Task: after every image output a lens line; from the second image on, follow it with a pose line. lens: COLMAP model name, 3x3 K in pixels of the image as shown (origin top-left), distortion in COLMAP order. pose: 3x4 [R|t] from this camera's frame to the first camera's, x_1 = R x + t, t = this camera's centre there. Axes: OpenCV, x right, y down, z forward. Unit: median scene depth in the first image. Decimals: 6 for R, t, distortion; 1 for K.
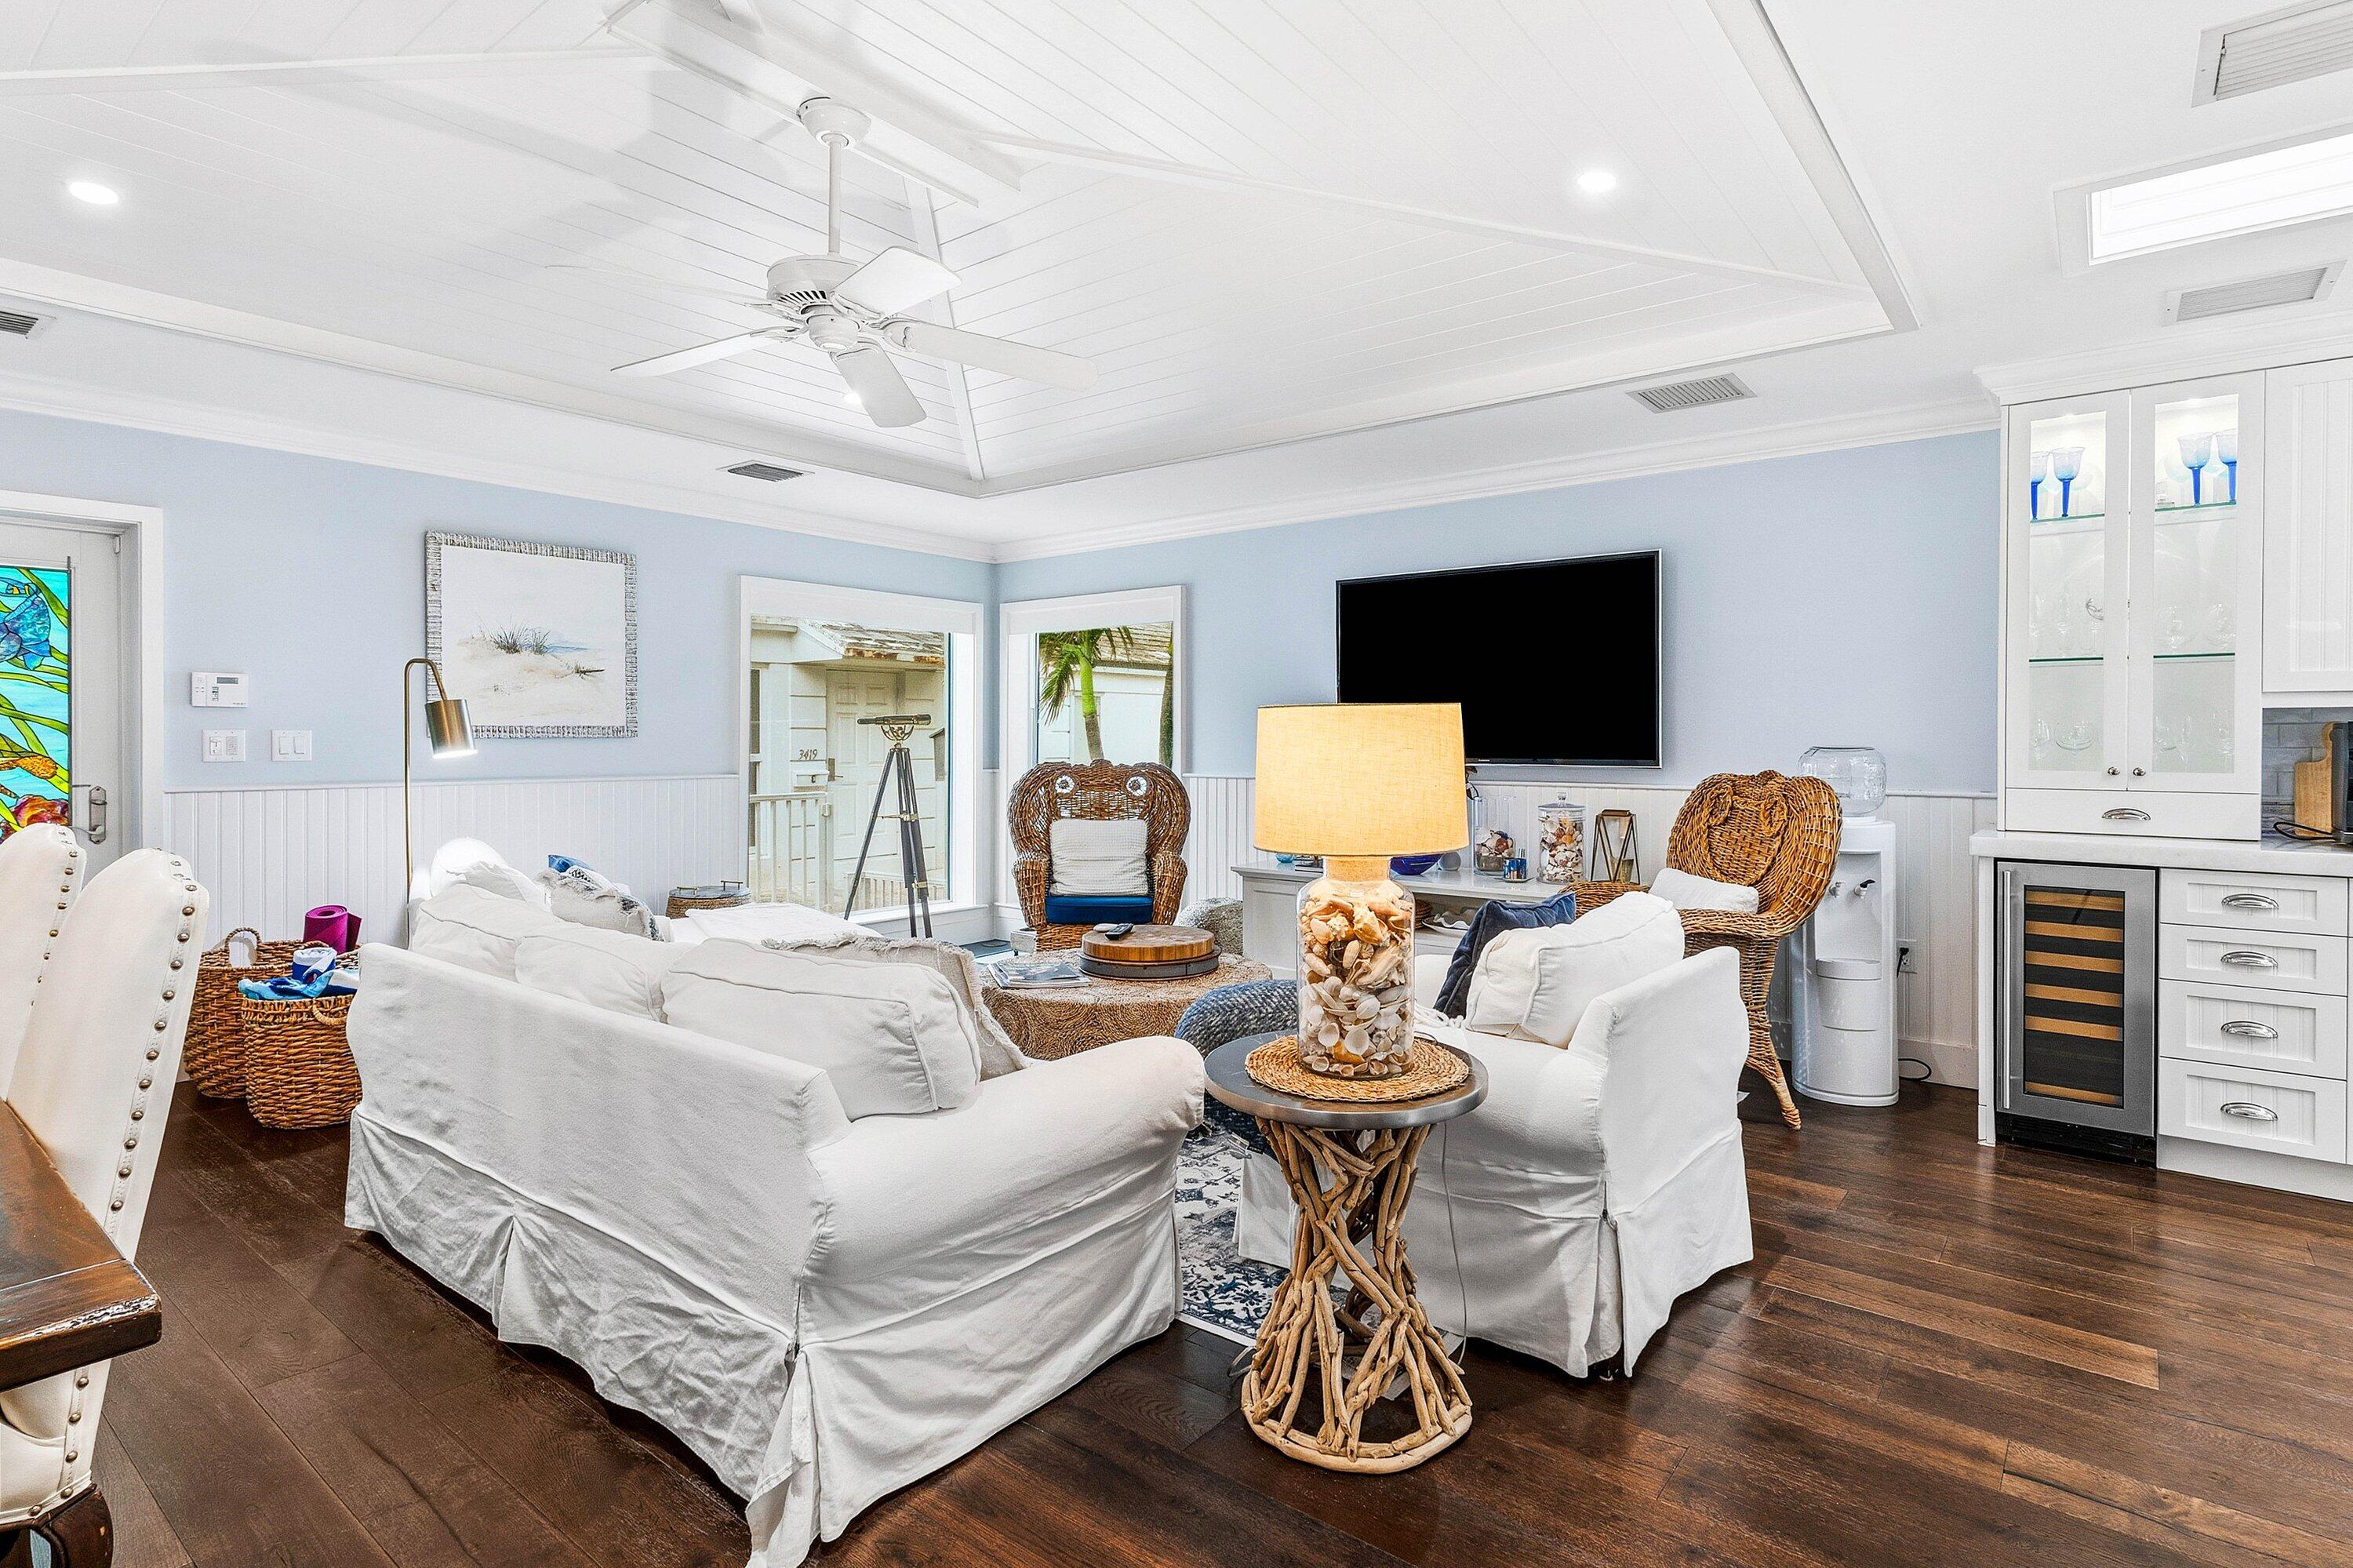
lens RADIAL K [[1174.4, 0, 1198.0], [0, 1174.4, 733.5], [0, 0, 1]] dist [0.005292, -0.000602]
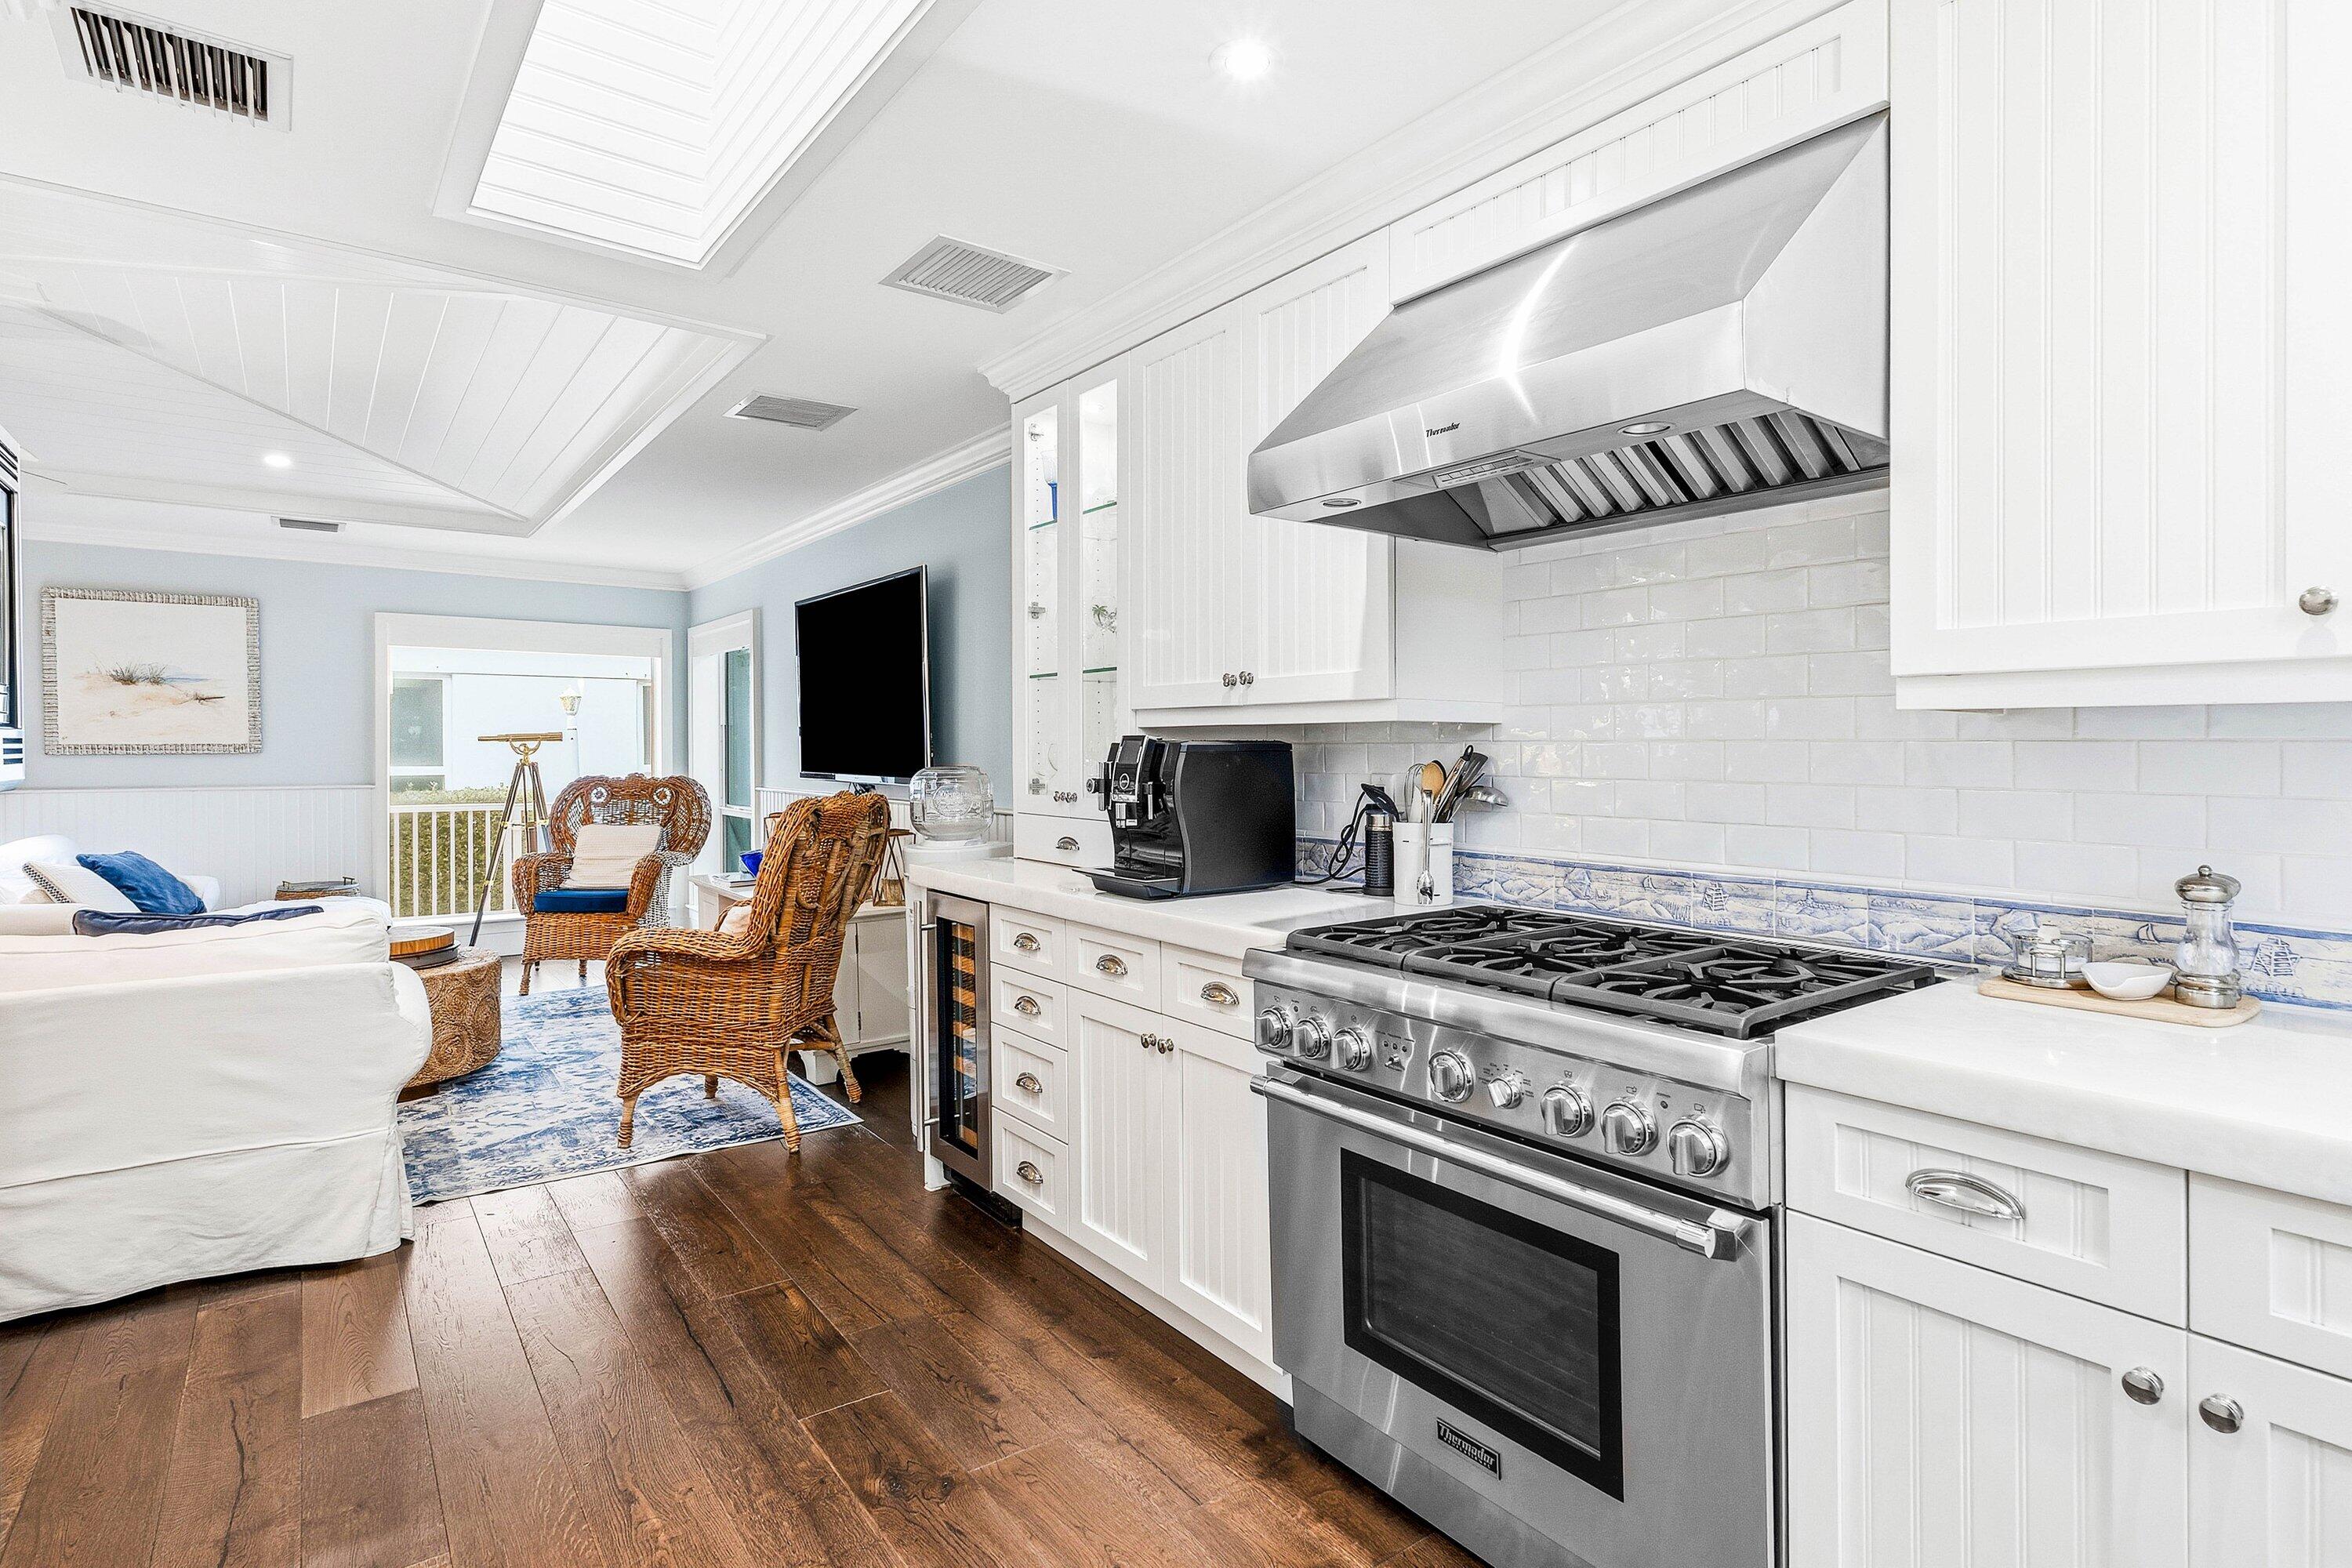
lens RADIAL K [[1165.8, 0, 1202.0], [0, 1165.8, 753.2], [0, 0, 1]] dist [-0.002206, 0.000246]
pose [[0.970719, 0.000962, -0.240215, 0.908065], [0.001121, 0.999963, 0.008538, -0.007678], [0.240214, -0.008557, 0.970682, 0.118516]]
